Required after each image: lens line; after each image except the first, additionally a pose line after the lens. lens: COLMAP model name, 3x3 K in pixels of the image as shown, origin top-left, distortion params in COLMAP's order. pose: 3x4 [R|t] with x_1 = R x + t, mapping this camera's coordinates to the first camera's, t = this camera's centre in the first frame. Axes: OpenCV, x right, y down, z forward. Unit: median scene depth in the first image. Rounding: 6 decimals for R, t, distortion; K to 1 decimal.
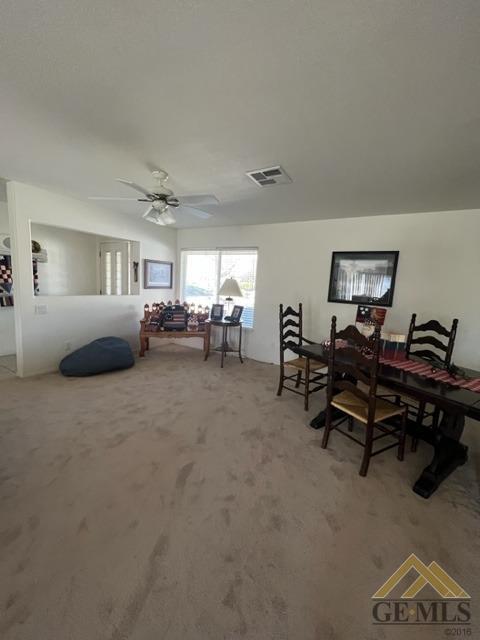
lens RADIAL K [[255.7, 0, 240.9], [0, 255.7, 317.7], [0, 0, 1]] dist [-0.001177, -0.000202]
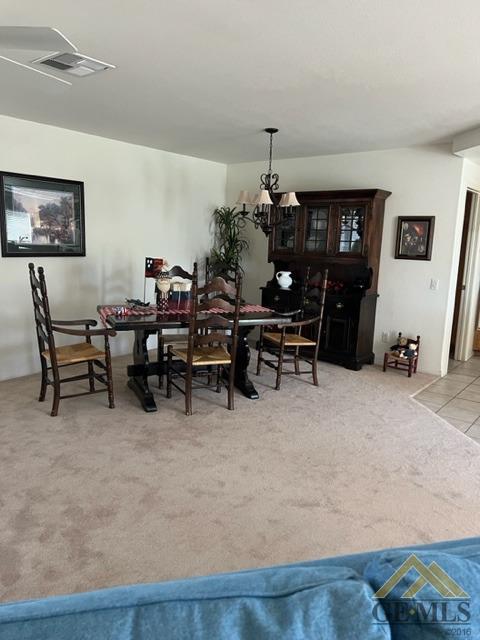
lens RADIAL K [[486.0, 0, 238.3], [0, 486.0, 331.2], [0, 0, 1]] dist [0.051390, -0.010745]
pose [[0.150710, -0.232882, 0.960756, -1.189771], [0.110242, 0.969754, 0.217770, -0.140218], [-0.982412, 0.073095, 0.171825, 0.465542]]
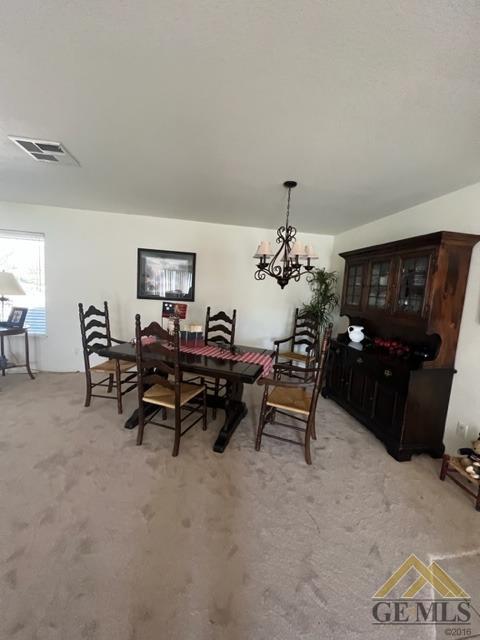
lens RADIAL K [[255.7, 0, 241.7], [0, 255.7, 317.7], [0, 0, 1]] dist [-0.001177, -0.000202]
pose [[0.771993, -0.077377, 0.630903, 0.036193], [0.065664, 0.996961, 0.041924, -0.006322], [-0.632230, 0.009063, 0.774728, -0.038231]]
